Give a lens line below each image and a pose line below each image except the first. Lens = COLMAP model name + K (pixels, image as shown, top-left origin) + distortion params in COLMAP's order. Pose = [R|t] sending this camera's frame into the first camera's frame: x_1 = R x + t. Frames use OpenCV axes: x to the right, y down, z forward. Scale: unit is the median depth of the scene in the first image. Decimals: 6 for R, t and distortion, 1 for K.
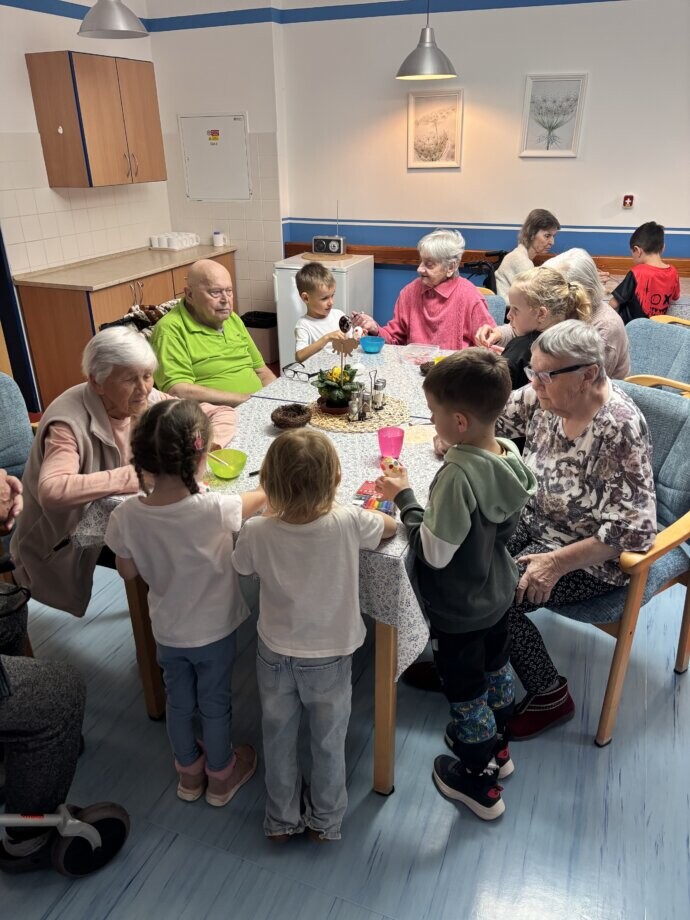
lens RADIAL K [[689.5, 0, 348.6], [0, 689.5, 462.4], [0, 0, 1]] dist [-0.006534, -0.020796]
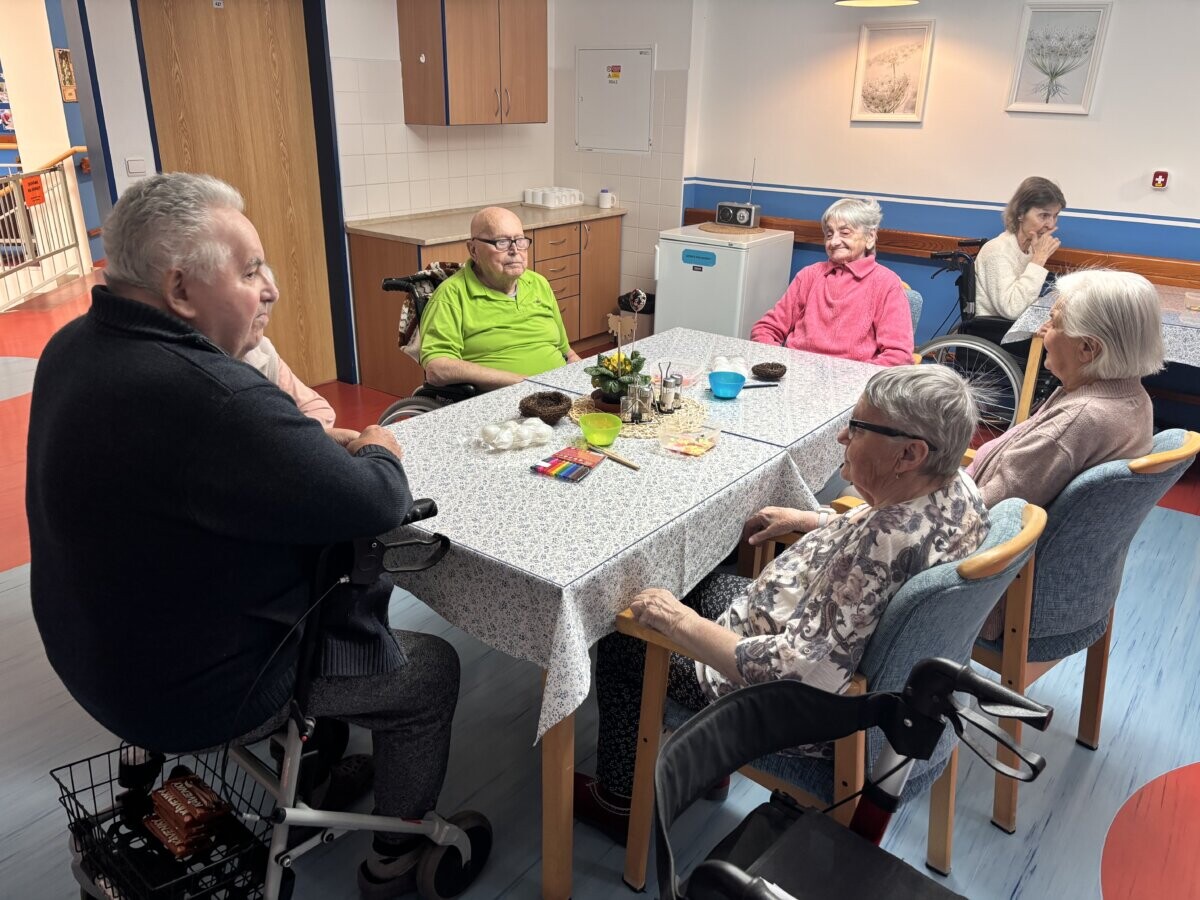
lens RADIAL K [[899.4, 0, 590.9], [0, 899.4, 442.7], [0, 0, 1]] dist [-0.006534, -0.020796]
pose [[0.961148, 0.127784, -0.244673, 0.104940], [-0.142713, 0.988776, -0.044214, 0.005961], [0.236277, 0.077414, 0.968597, 0.007052]]
